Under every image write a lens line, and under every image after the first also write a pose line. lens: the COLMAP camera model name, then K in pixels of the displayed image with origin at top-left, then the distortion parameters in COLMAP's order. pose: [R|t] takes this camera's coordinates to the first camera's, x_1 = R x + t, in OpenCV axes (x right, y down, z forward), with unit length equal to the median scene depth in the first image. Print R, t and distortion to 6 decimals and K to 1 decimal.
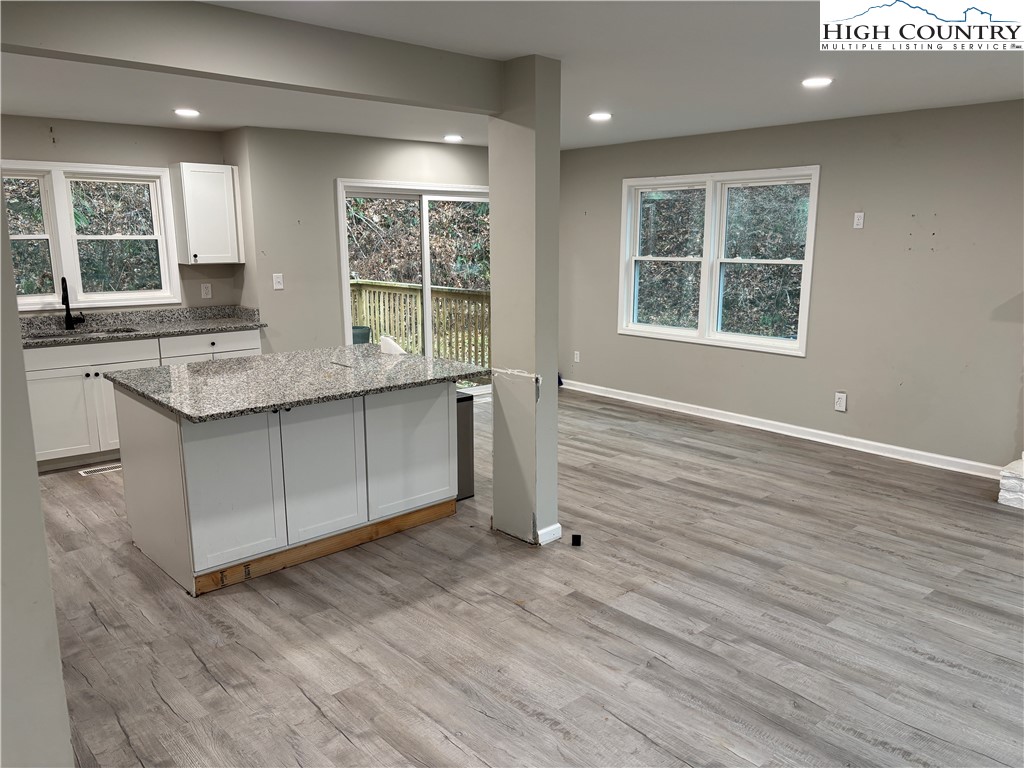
lens RADIAL K [[770.0, 0, 508.4], [0, 770.0, 386.3], [0, 0, 1]] dist [0.052020, -0.055110]
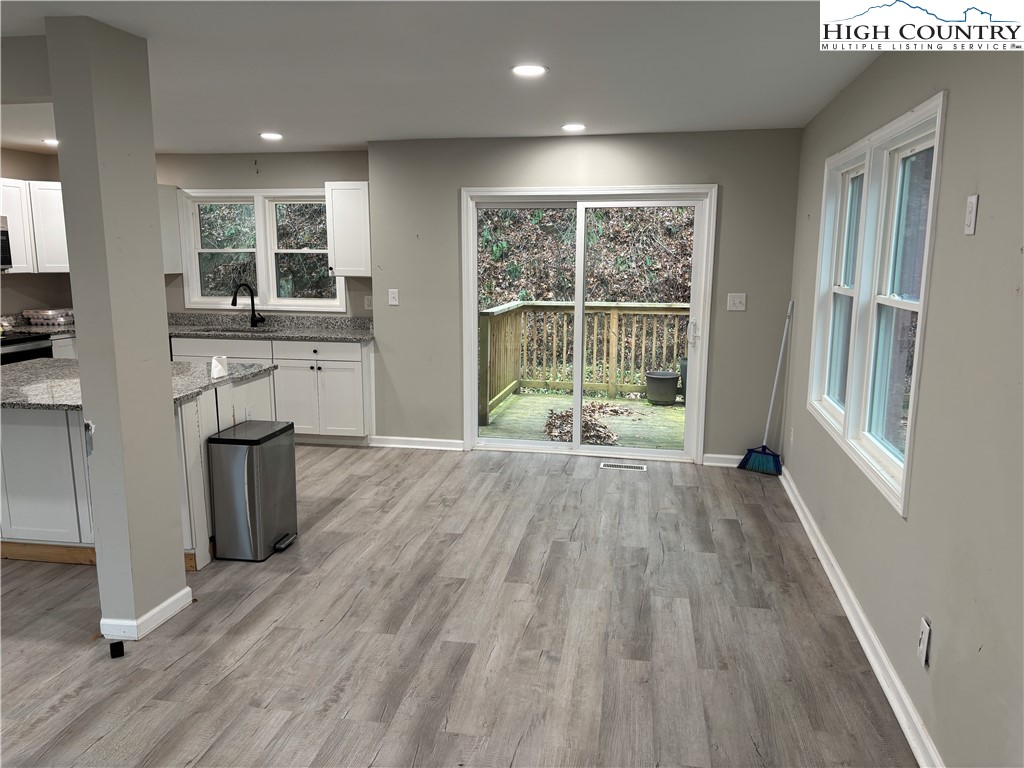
lens RADIAL K [[770.0, 0, 515.8], [0, 770.0, 379.0], [0, 0, 1]] dist [0.052020, -0.055110]
pose [[0.620230, 0.132441, -0.773159, 0.667606], [-0.158849, 0.986428, 0.041544, -0.115491], [0.768168, 0.097048, 0.632850, 0.603588]]
